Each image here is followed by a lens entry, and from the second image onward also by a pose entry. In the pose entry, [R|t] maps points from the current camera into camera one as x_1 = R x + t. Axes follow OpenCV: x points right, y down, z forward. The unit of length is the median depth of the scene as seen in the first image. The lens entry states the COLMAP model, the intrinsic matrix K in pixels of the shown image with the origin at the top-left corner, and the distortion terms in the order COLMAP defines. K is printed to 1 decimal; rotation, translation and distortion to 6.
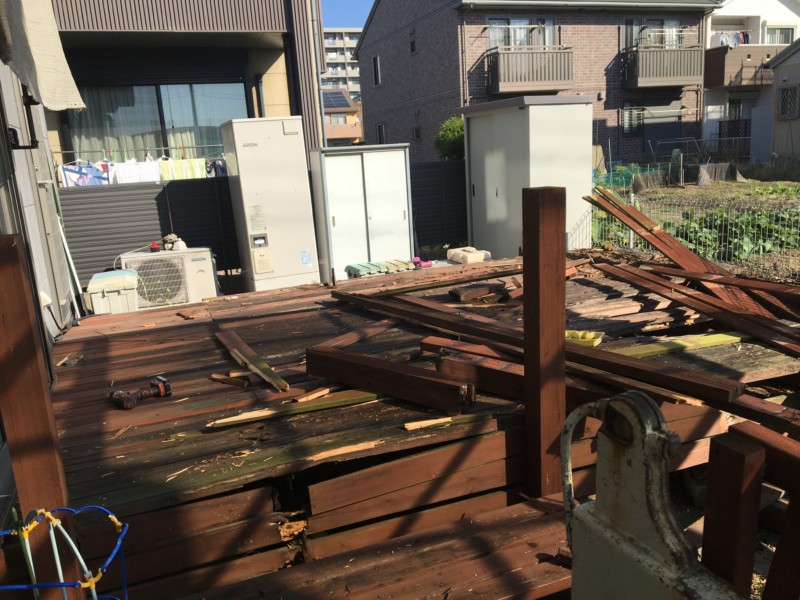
lens RADIAL K [[683.2, 0, 404.5], [0, 683.2, 298.2], [0, 0, 1]] dist [0.045798, -0.040093]
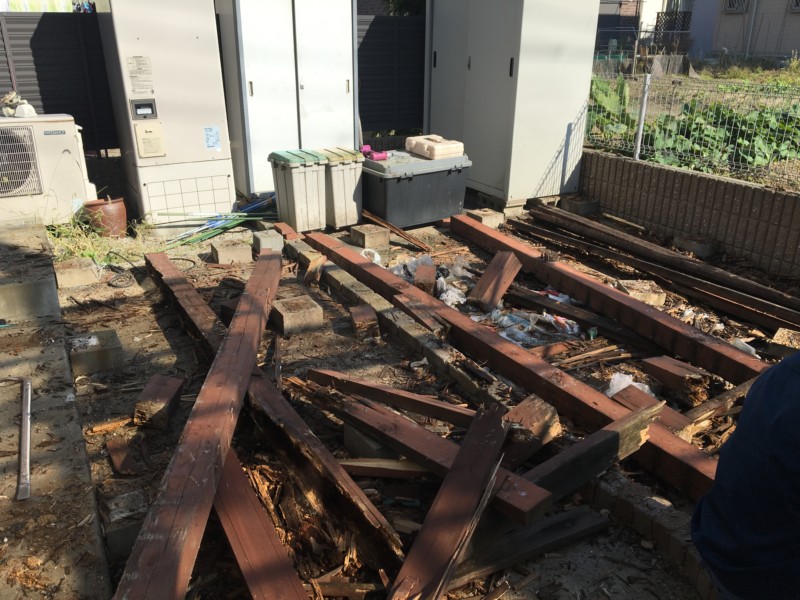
lens RADIAL K [[683.2, 0, 394.9], [0, 683.2, 308.4], [0, 0, 1]] dist [0.045798, -0.040093]
pose [[0.991517, 0.017449, 0.128798, -0.043020], [-0.039278, 0.984842, 0.168949, -0.012378], [-0.123898, -0.172574, 0.977173, 0.235831]]
